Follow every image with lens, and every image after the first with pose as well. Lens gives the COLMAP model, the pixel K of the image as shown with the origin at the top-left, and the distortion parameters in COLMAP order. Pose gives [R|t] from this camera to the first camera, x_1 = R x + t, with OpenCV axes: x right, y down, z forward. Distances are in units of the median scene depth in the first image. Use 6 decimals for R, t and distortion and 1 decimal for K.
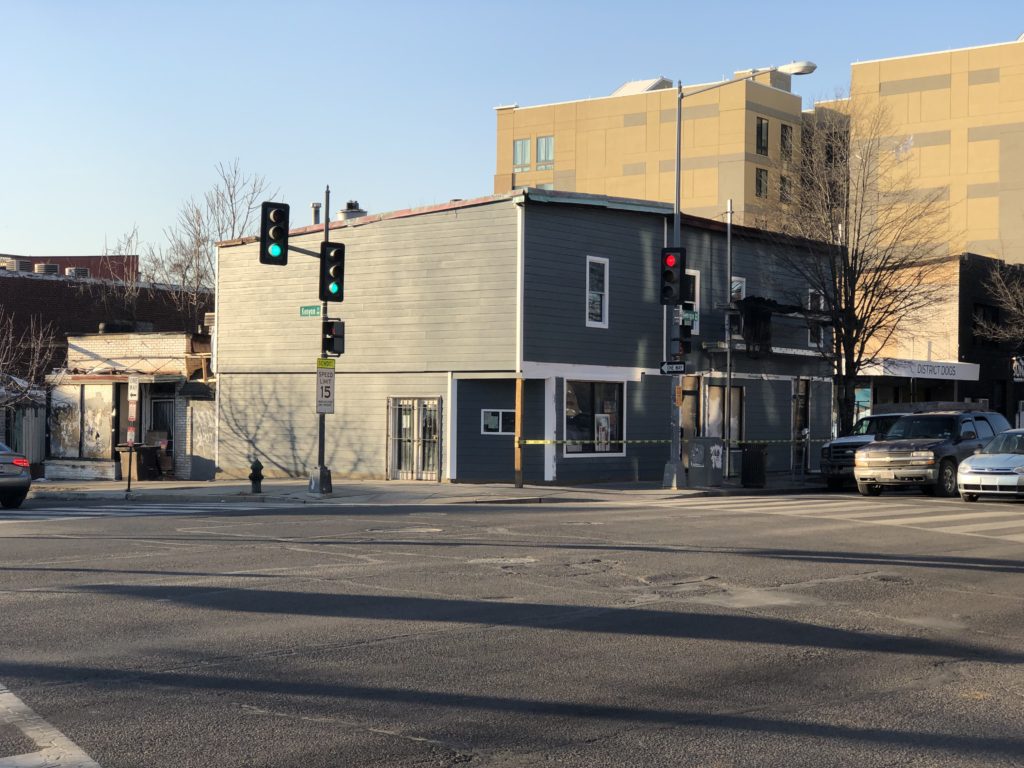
lens RADIAL K [[1719.3, 0, 512.2], [0, 1719.3, 382.7], [0, 0, 1]] dist [-0.049893, 0.000000]
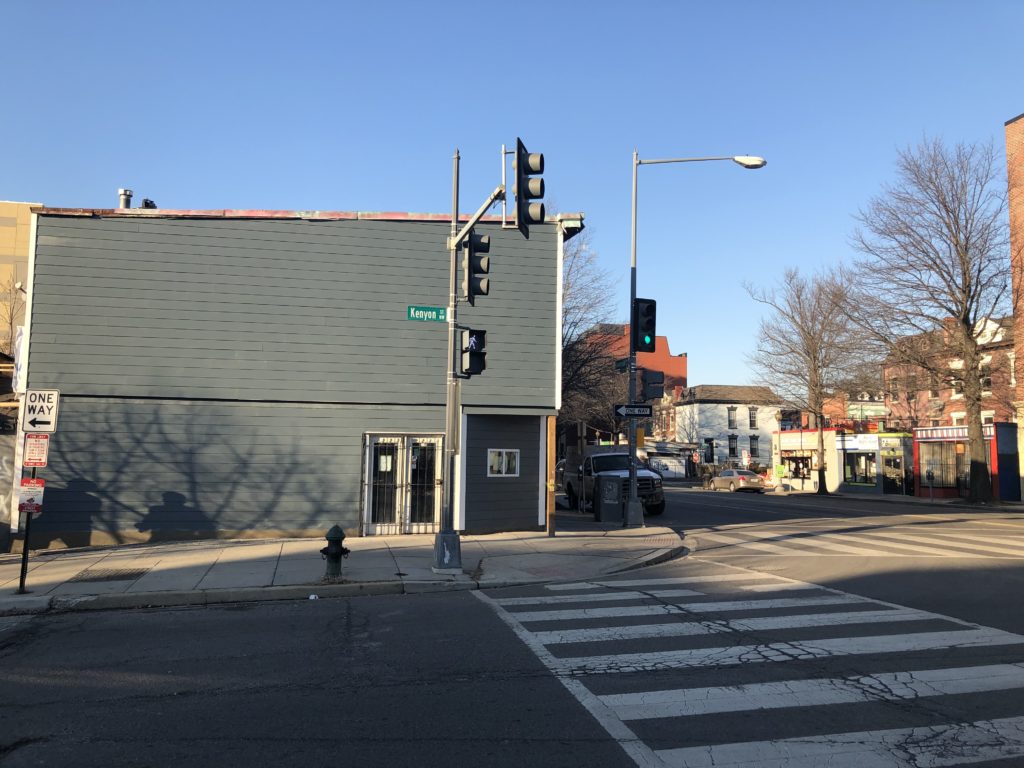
lens RADIAL K [[853.4, 0, 511.7], [0, 853.4, 389.5], [0, 0, 1]] dist [-0.004320, 0.006981]
pose [[0.624810, 0.060952, 0.778394, -0.347233], [-0.017858, 0.997803, -0.063799, 0.012407], [-0.780573, 0.025962, 0.624526, 0.692757]]
